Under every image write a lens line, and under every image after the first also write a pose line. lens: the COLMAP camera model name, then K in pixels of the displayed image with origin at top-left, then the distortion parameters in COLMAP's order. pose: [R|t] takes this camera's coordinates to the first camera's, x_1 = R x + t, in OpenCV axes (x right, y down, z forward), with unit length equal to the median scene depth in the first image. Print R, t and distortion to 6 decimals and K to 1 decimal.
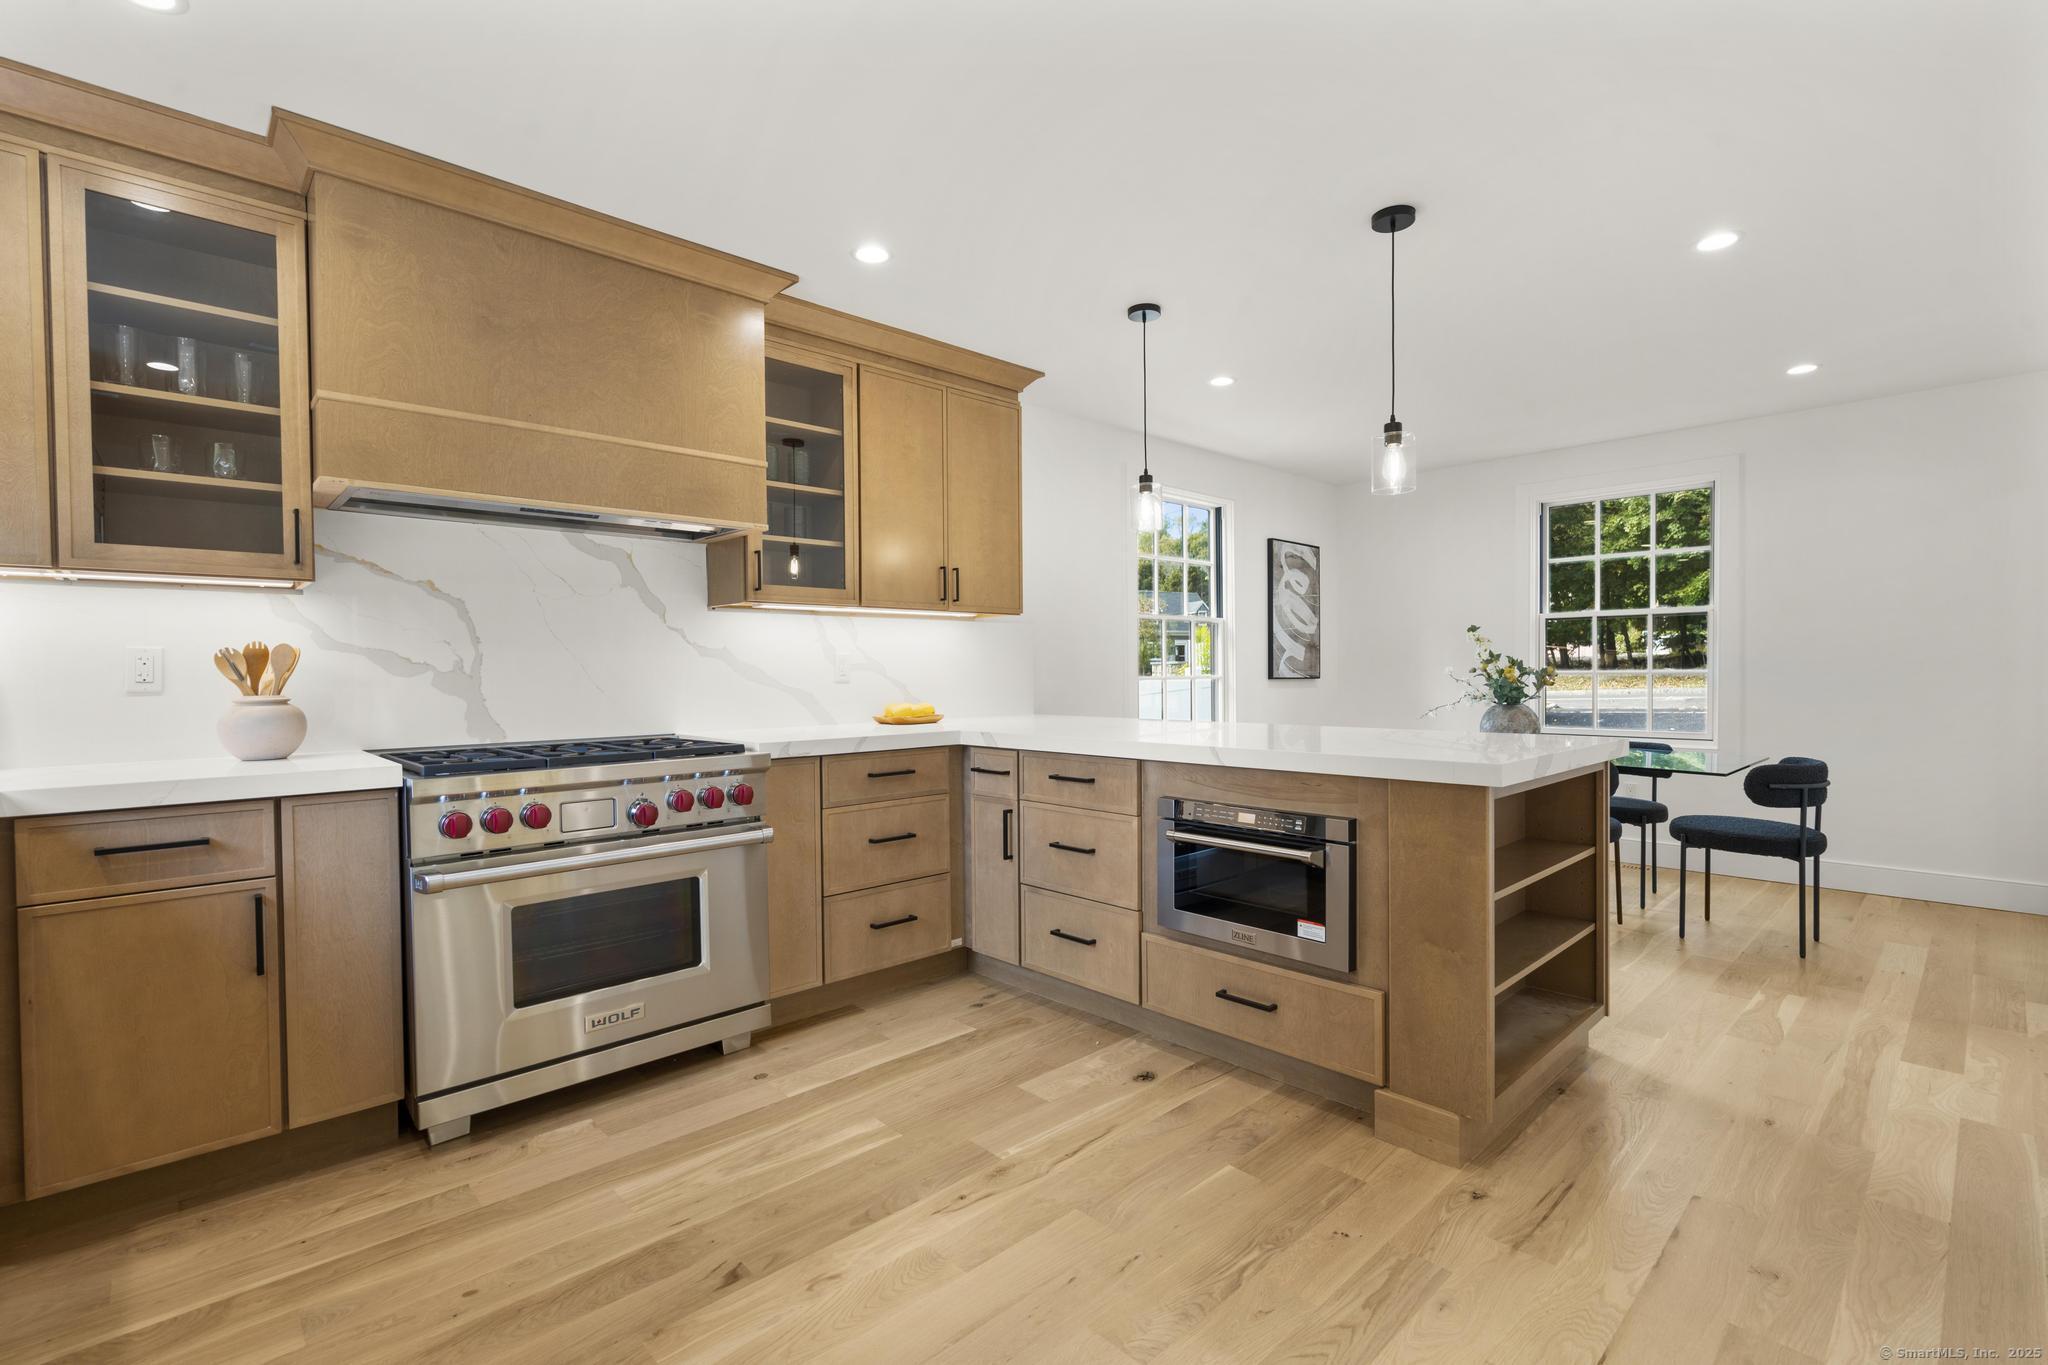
lens RADIAL K [[914.8, 0, 1022.3], [0, 914.8, 682.5], [0, 0, 1]] dist [-0.009460, 0.003355]
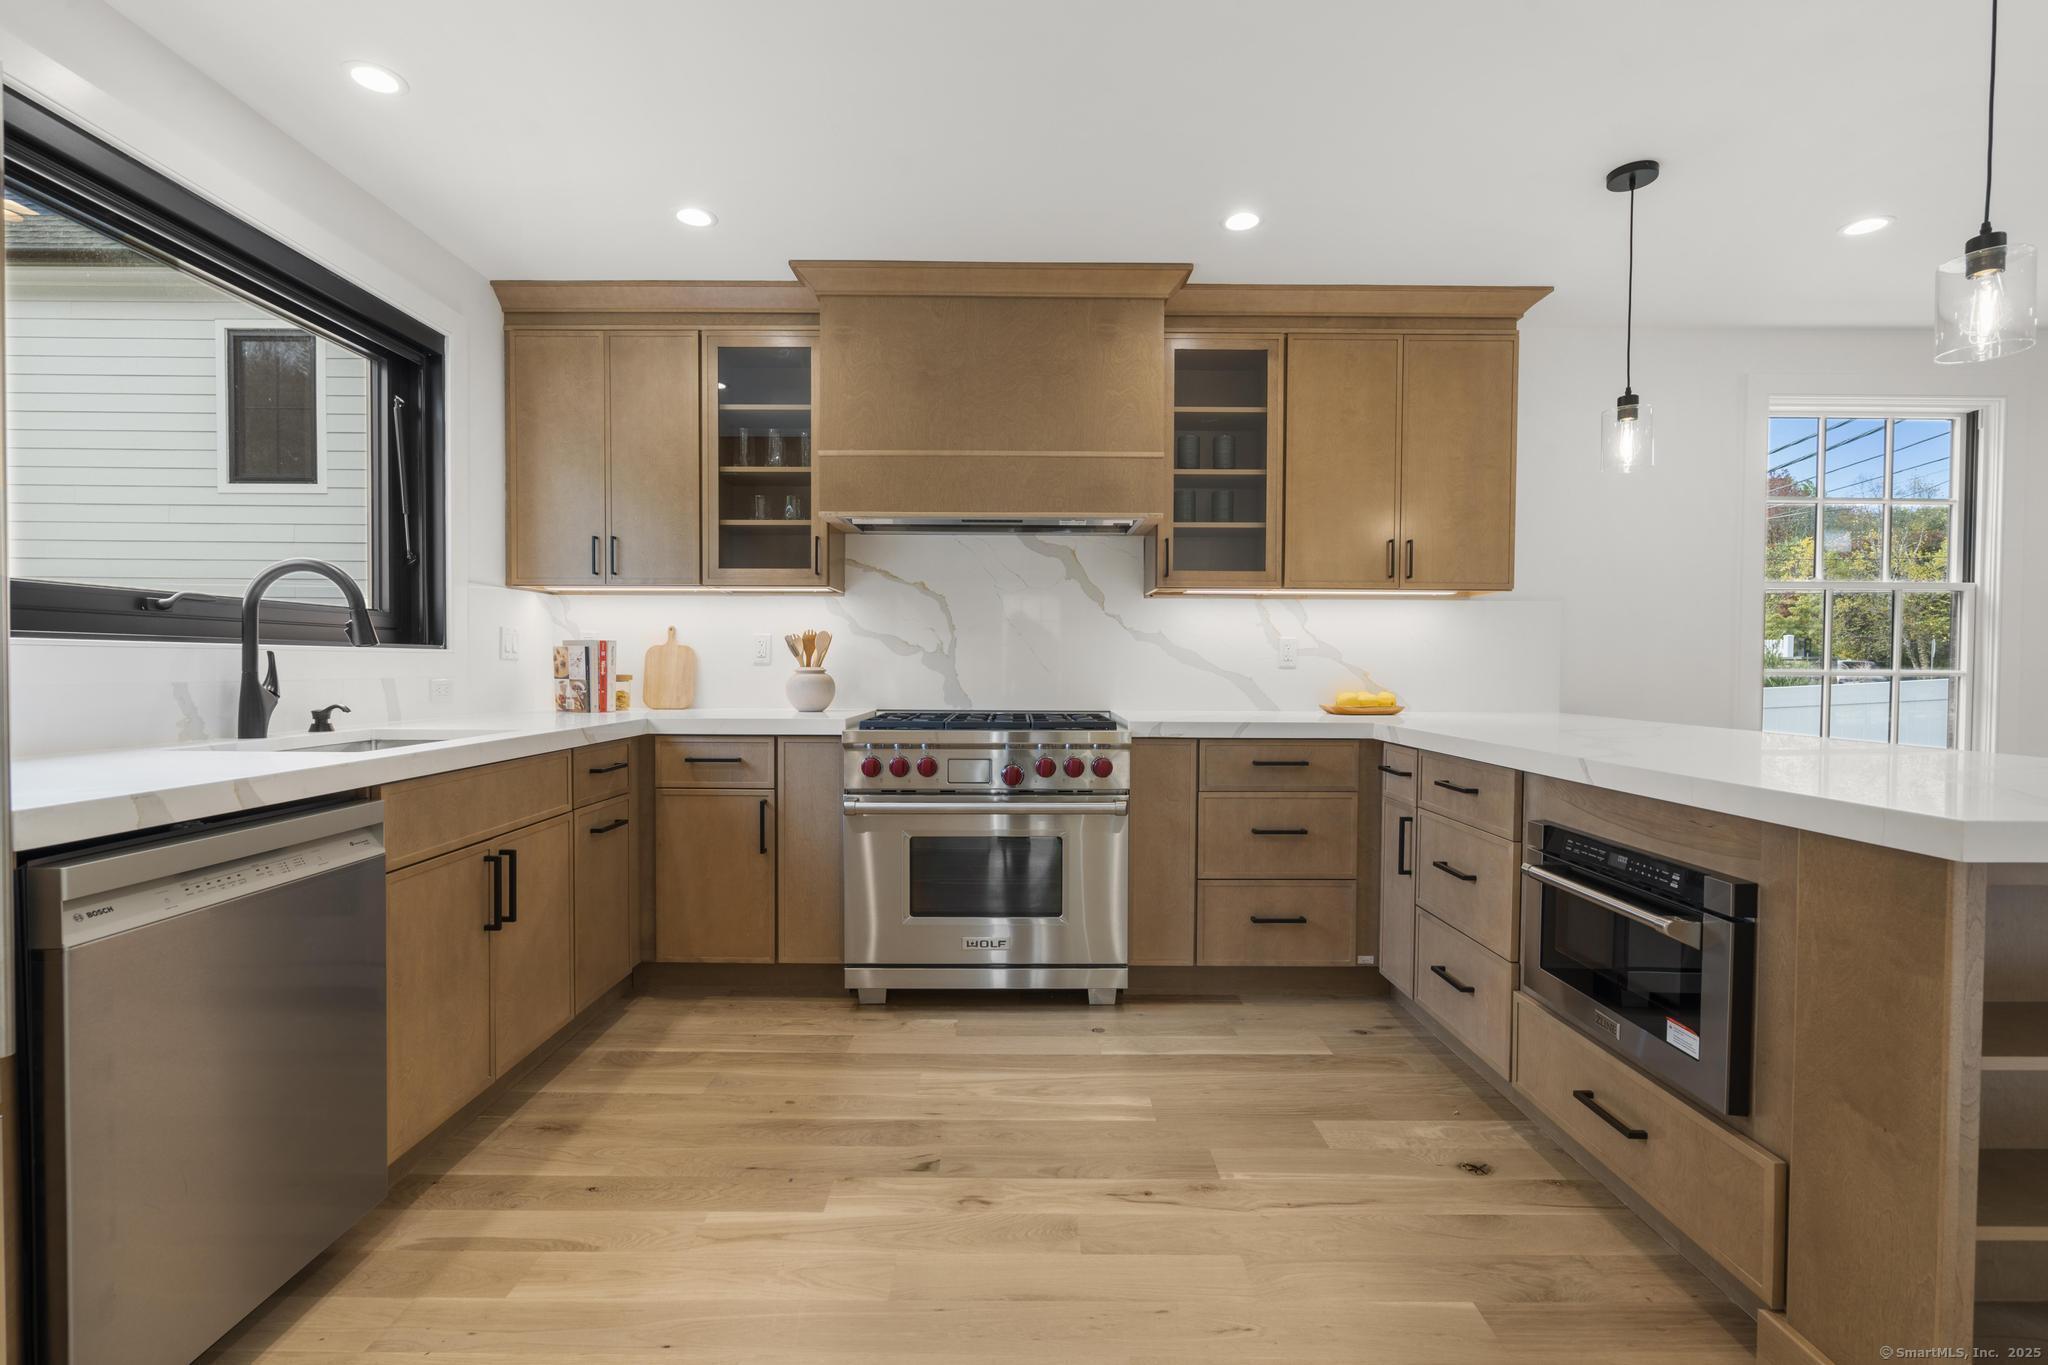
lens RADIAL K [[914.8, 0, 1021.4], [0, 914.8, 682.0], [0, 0, 1]] dist [-0.009460, 0.003355]
pose [[0.730339, 0.027280, -0.682540, 0.394871], [-0.020273, 0.999628, 0.018262, 0.004525], [0.682784, 0.000500, 0.730620, 0.162650]]
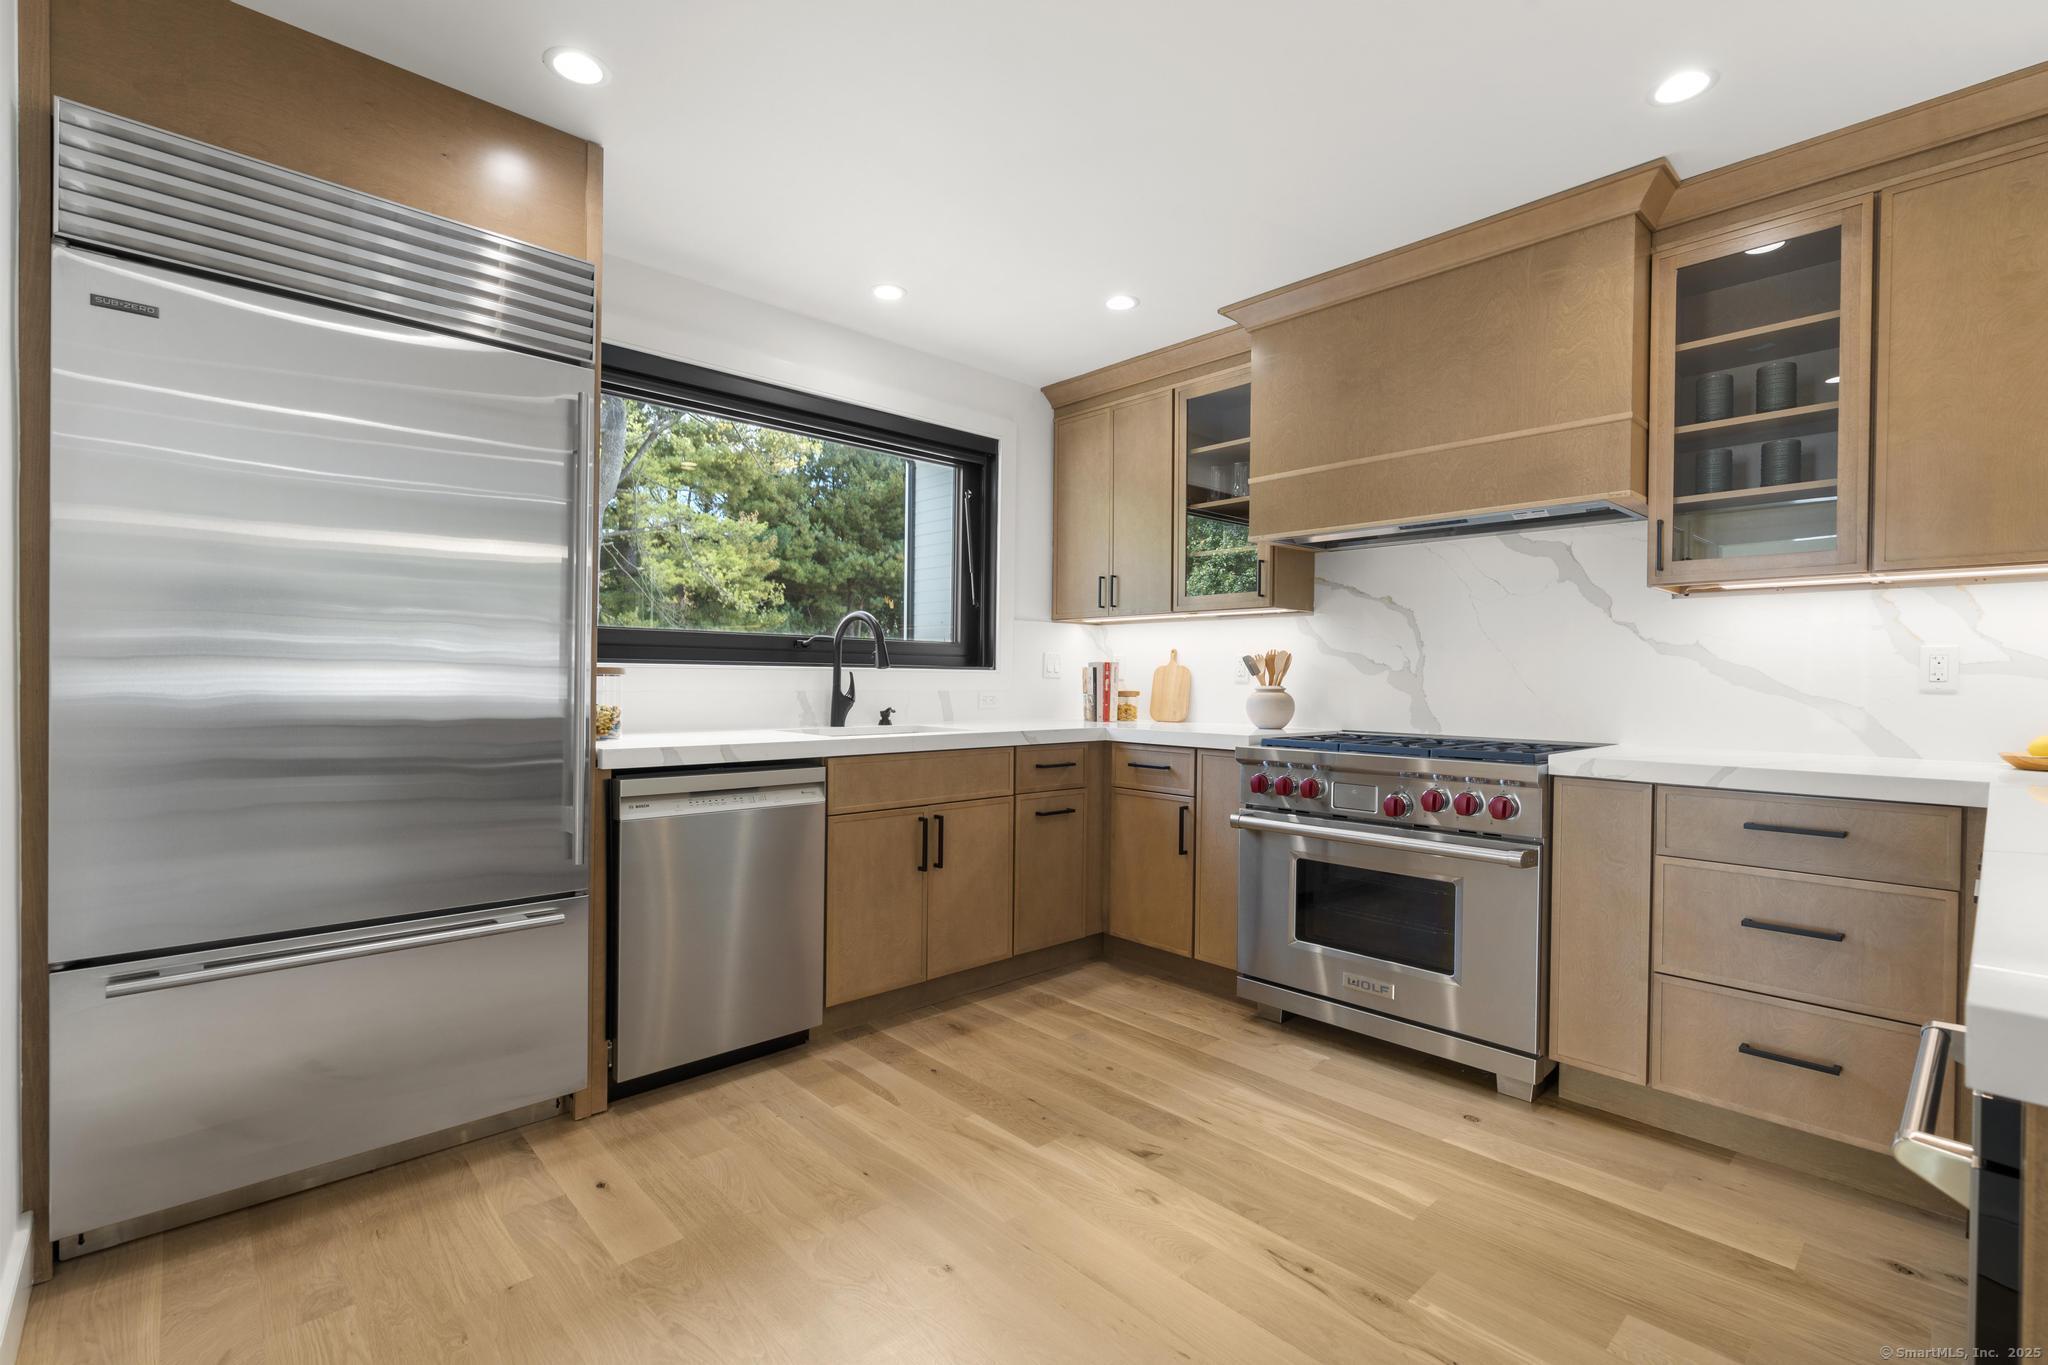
lens RADIAL K [[914.8, 0, 1019.5], [0, 914.8, 680.9], [0, 0, 1]] dist [-0.009460, 0.003355]
pose [[-0.008037, 0.012546, -0.999889, 0.655621], [-0.020802, 0.999703, 0.012711, -0.004224], [0.999751, 0.020902, -0.007773, 0.587099]]
